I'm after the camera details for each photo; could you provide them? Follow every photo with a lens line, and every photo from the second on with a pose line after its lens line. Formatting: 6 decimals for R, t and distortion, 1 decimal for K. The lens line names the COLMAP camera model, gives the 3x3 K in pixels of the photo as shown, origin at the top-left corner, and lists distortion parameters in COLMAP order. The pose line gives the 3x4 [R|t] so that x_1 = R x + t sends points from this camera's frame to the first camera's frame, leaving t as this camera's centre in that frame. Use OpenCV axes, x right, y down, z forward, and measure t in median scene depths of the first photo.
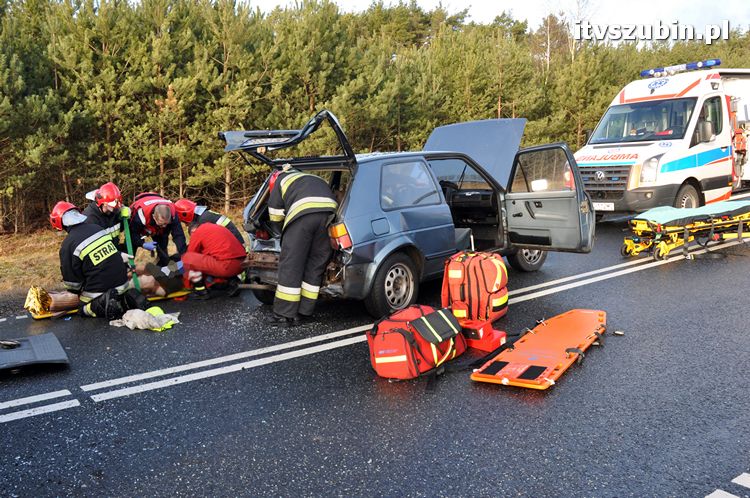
lens RADIAL K [[657.3, 0, 336.5], [0, 657.3, 215.0], [0, 0, 1]] dist [-0.169092, 0.191414]
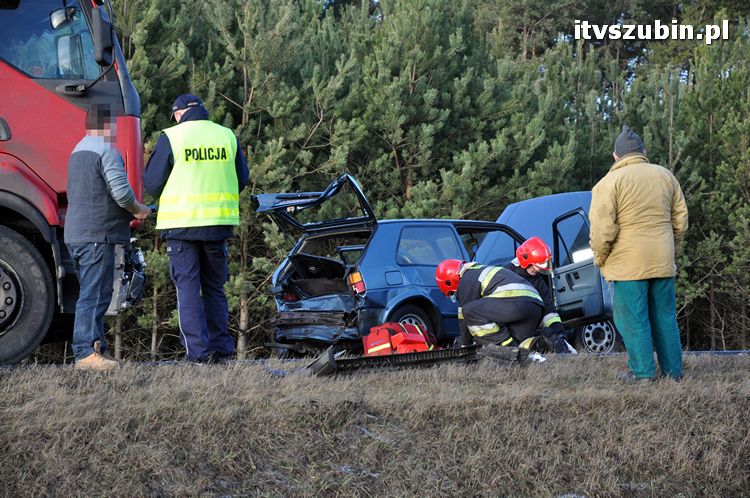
lens RADIAL K [[2154.8, 0, 375.0], [0, 2154.8, 249.0], [0, 0, 1]] dist [0.427972, -0.790375]
pose [[0.995286, 0.018212, -0.095254, 0.178255], [-0.032101, 0.988707, -0.146381, 0.235689], [0.091512, 0.148749, 0.984632, -1.219734]]
